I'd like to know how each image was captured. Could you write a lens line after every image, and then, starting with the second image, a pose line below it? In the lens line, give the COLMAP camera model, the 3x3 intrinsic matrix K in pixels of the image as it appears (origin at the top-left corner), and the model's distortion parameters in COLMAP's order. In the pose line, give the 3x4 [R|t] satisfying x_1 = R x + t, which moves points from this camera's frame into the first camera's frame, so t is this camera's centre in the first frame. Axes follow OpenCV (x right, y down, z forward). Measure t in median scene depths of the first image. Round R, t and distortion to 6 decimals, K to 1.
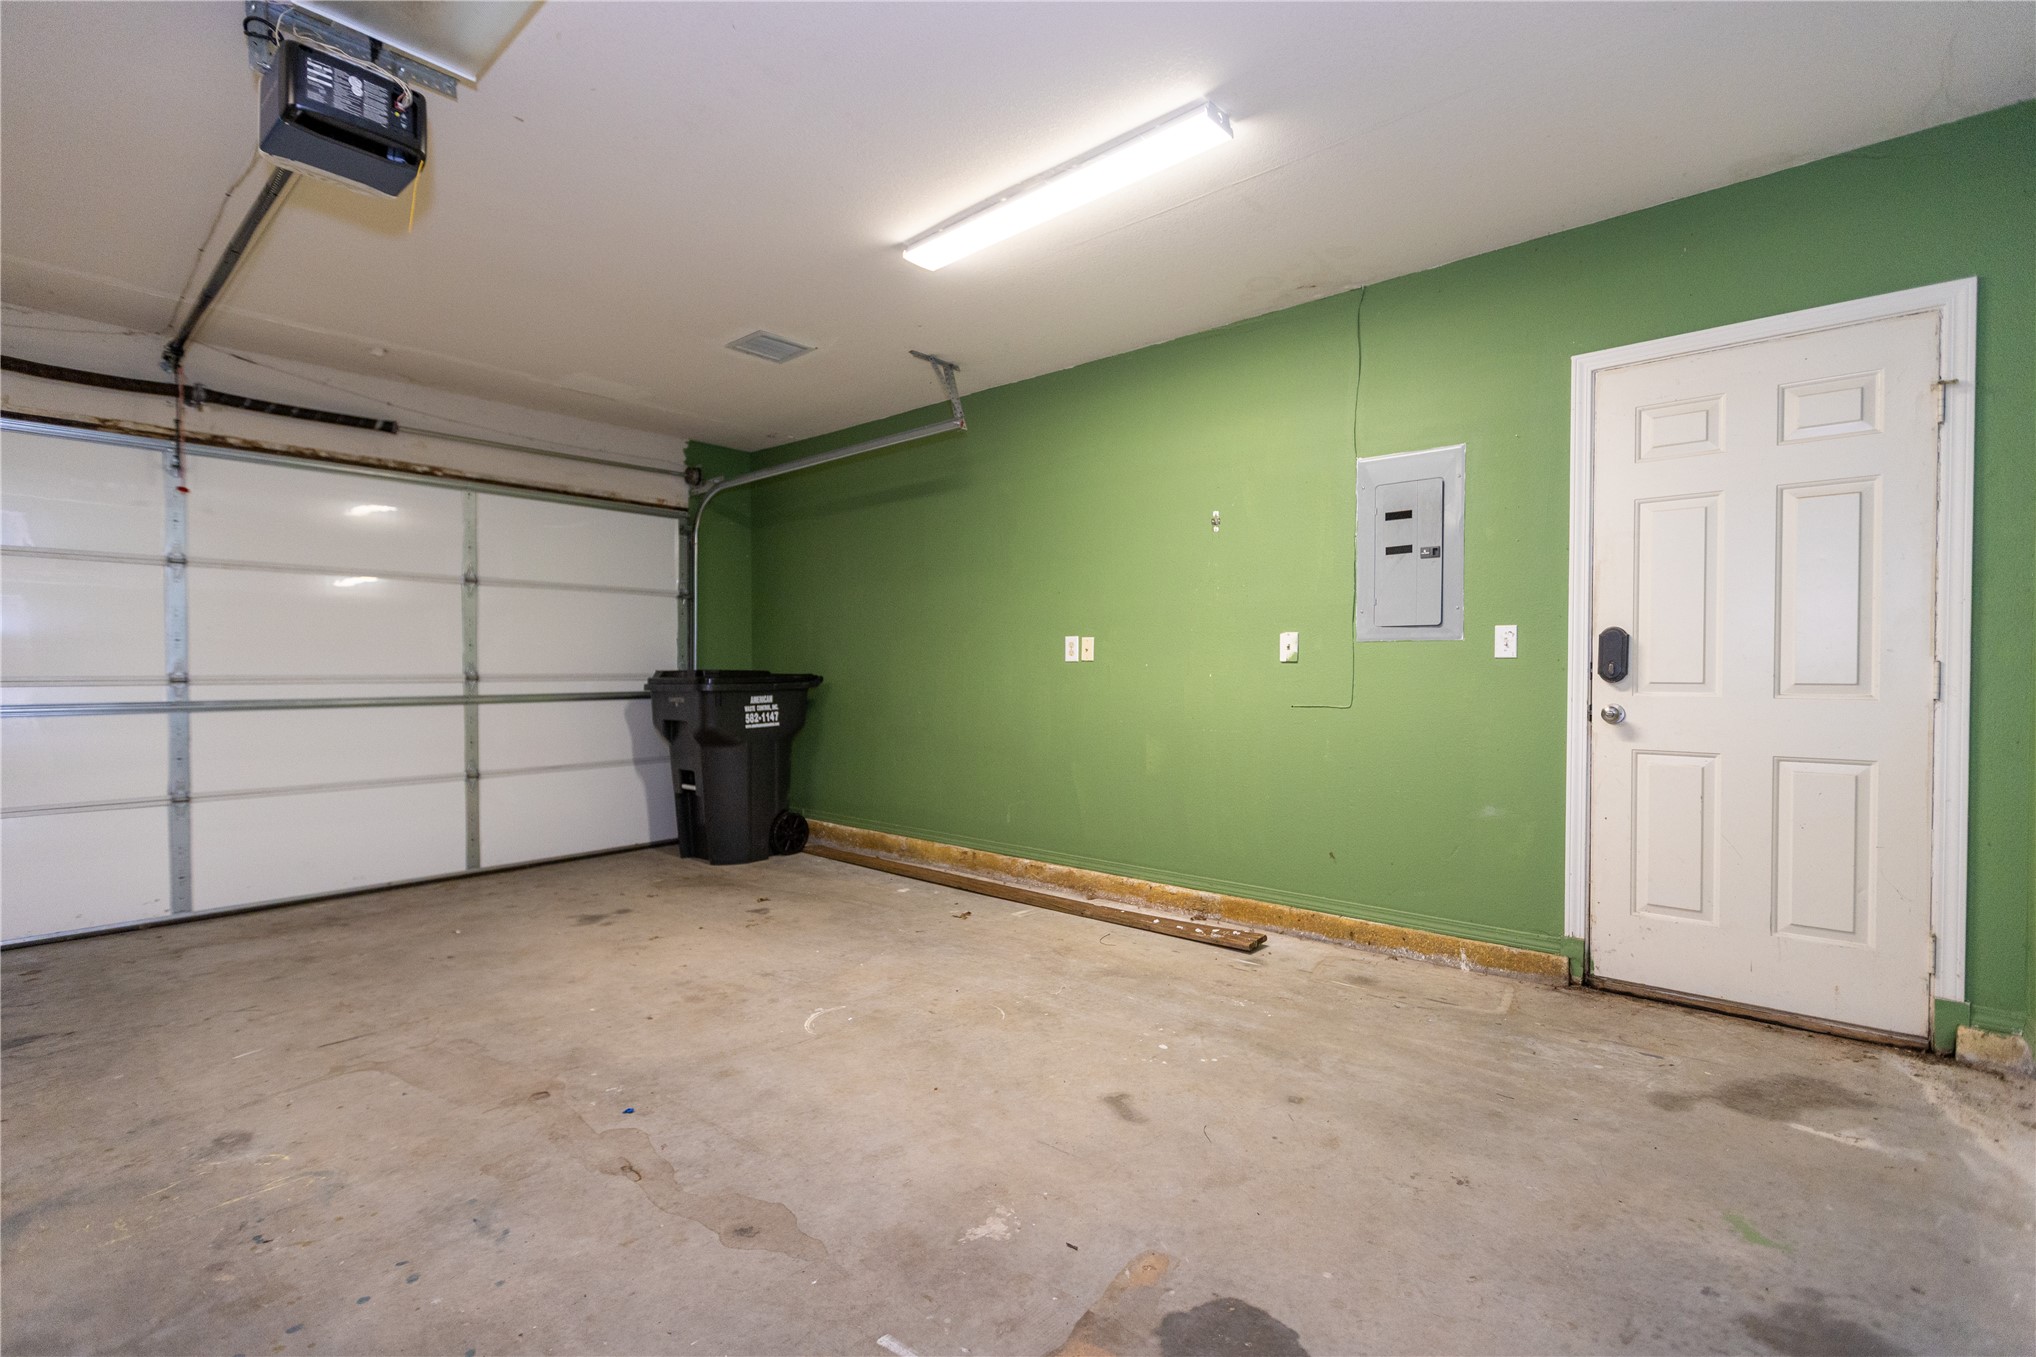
lens RADIAL K [[899.0, 0, 1019.0], [0, 899.0, 671.0], [0, 0, 1]] dist [0.017437, -0.009217]
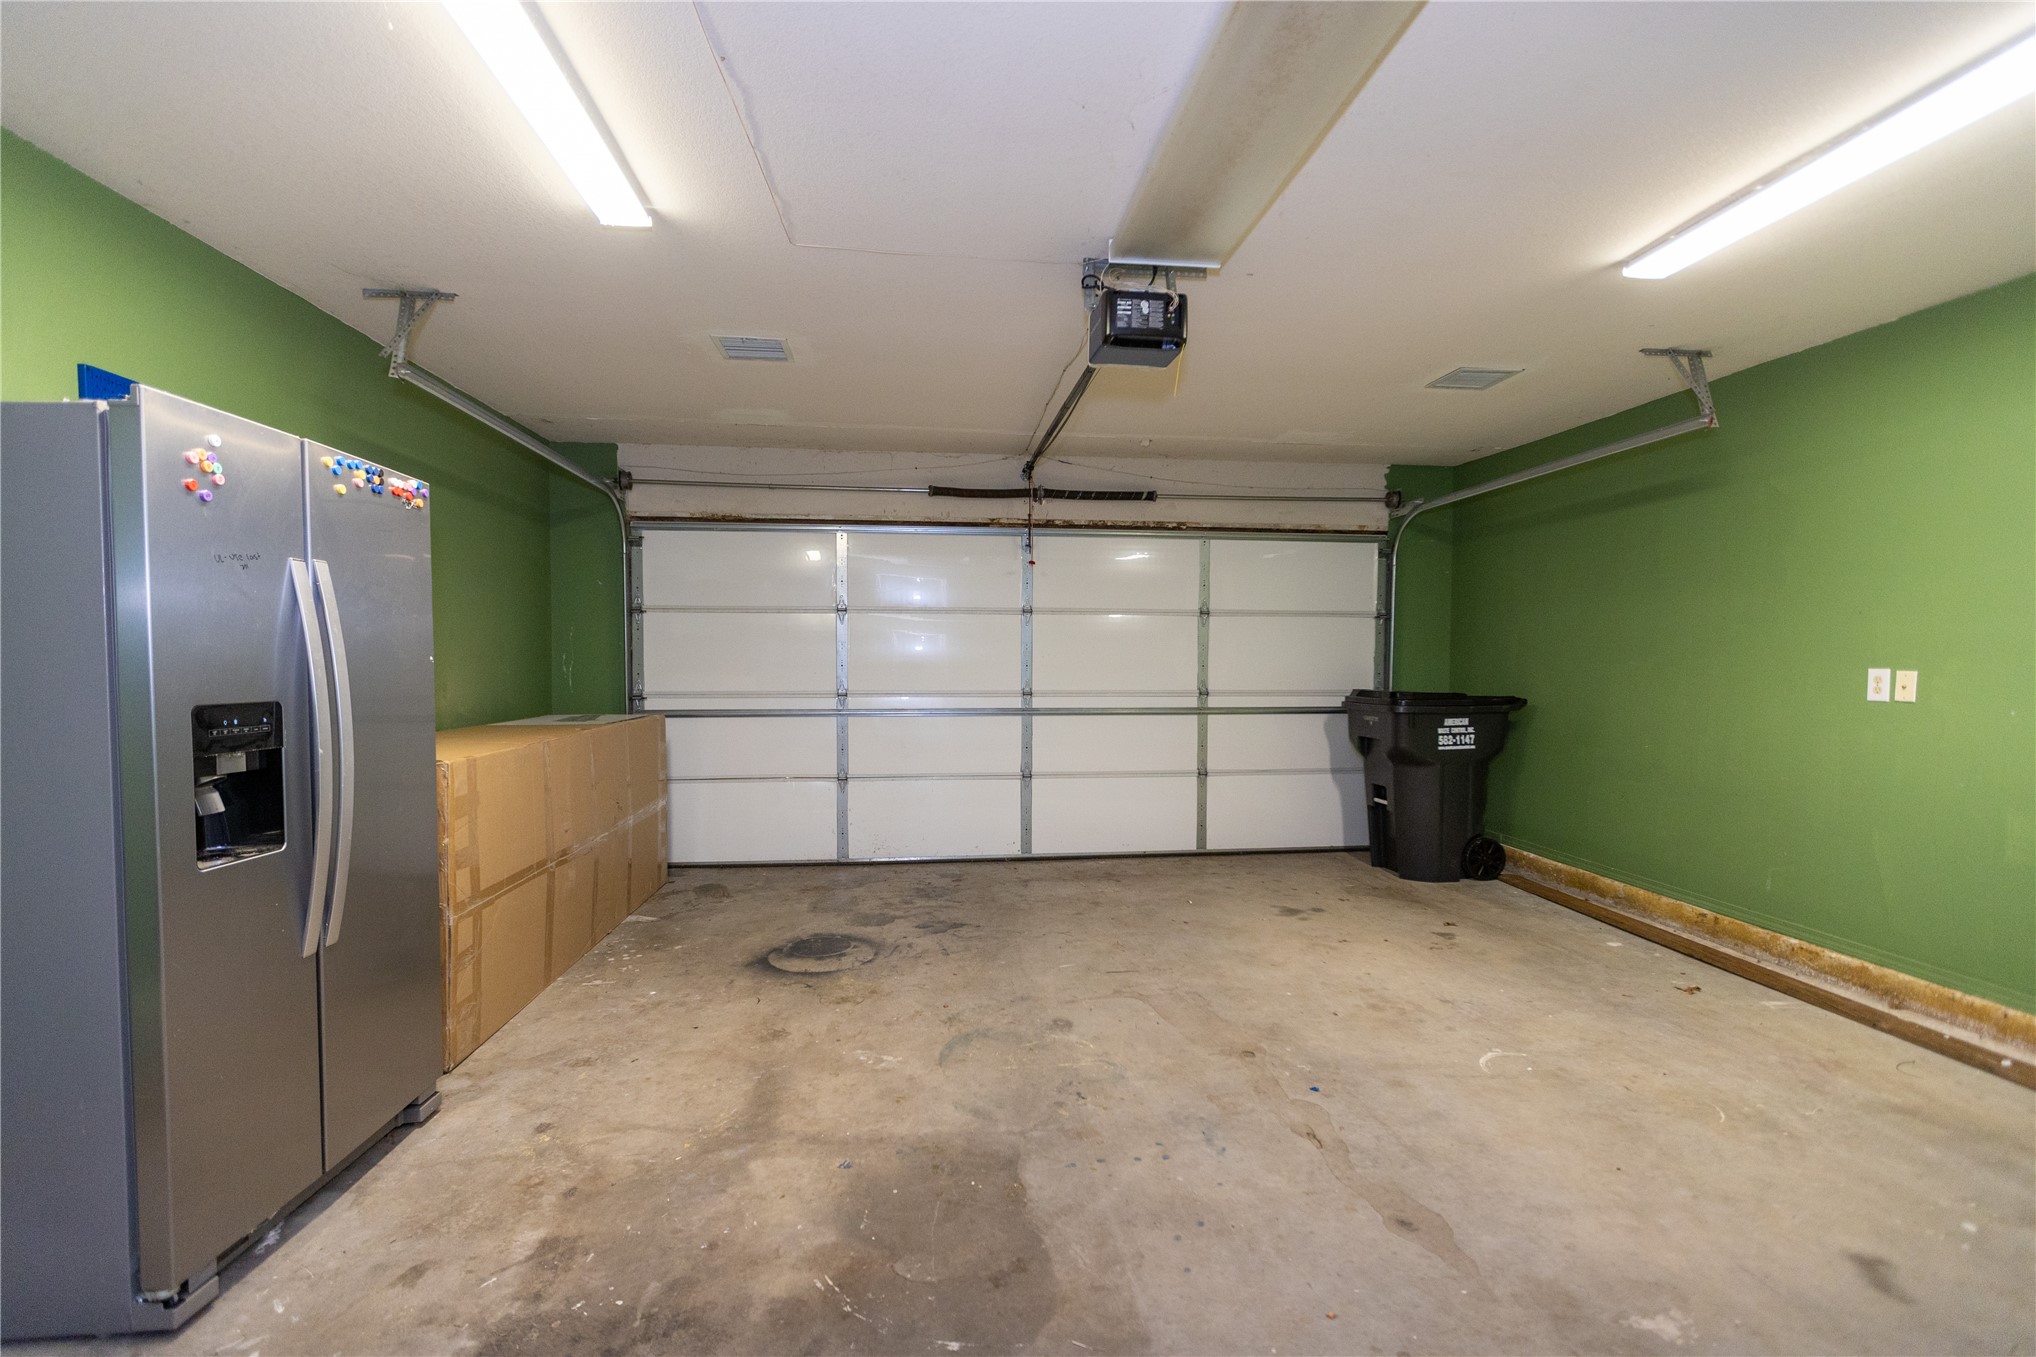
lens RADIAL K [[981.3, 0, 1018.0], [0, 981.3, 671.1], [0, 0, 1]] dist [0.001095, -0.000030]
pose [[0.749477, 0.039770, -0.660835, 0.085309], [-0.010196, 0.998769, 0.048545, -0.096274], [0.661952, -0.029646, 0.748960, -0.166538]]
